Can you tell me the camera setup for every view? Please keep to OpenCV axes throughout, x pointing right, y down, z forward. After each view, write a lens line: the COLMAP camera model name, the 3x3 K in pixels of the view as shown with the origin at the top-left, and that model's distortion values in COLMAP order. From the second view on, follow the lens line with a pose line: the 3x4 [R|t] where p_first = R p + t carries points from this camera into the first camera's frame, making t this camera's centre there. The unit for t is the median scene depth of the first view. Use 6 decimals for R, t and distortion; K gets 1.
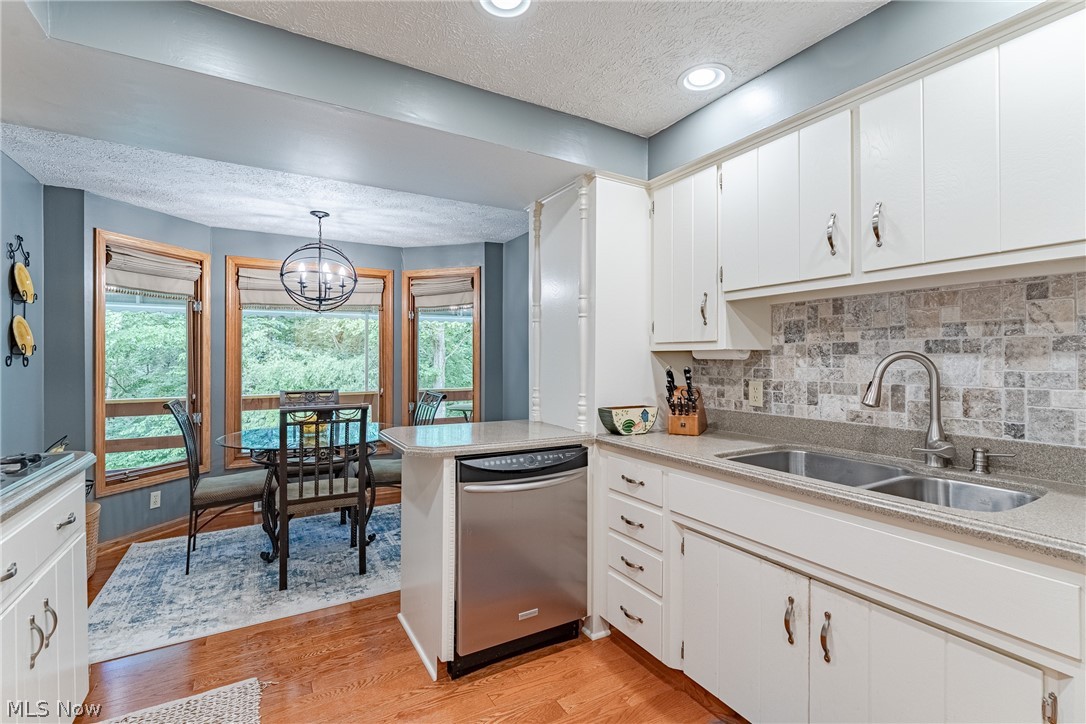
lens RADIAL K [[490.7, 0, 540.4], [0, 490.7, 358.8], [0, 0, 1]] dist [0.000667, 0.000028]
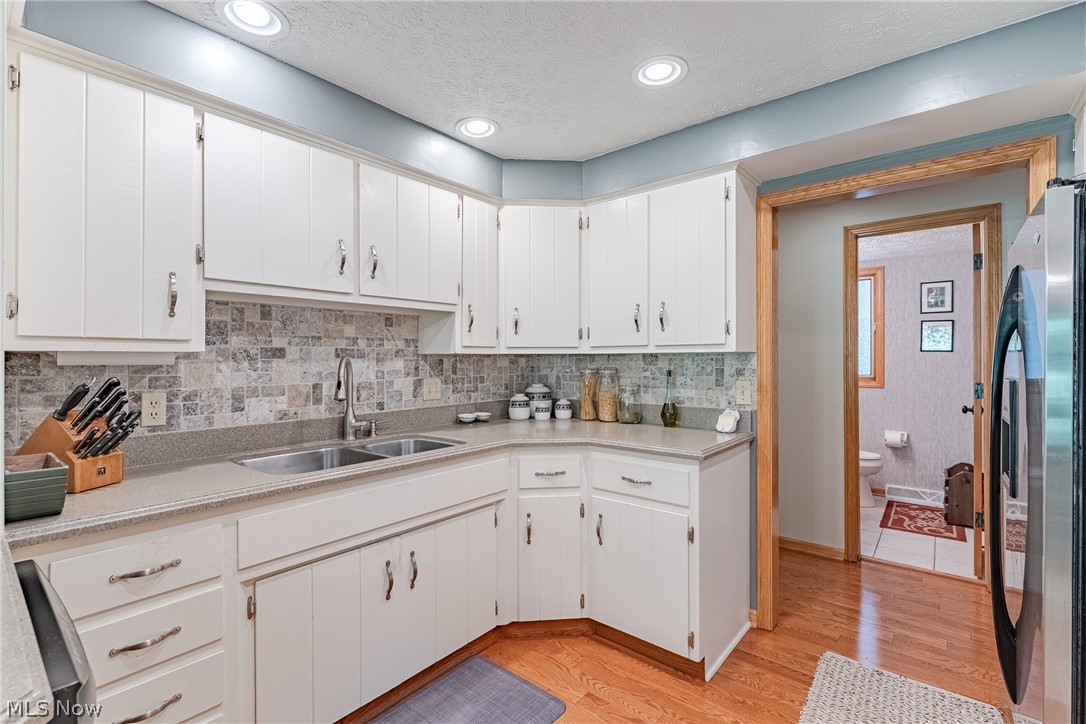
lens RADIAL K [[490.7, 0, 540.6], [0, 490.7, 360.1], [0, 0, 1]] dist [0.000667, 0.000028]
pose [[-0.346020, 0.001154, 0.938226, -0.599885], [0.006906, 0.999975, 0.001317, -0.003339], [-0.938202, 0.006935, -0.346020, 0.854939]]
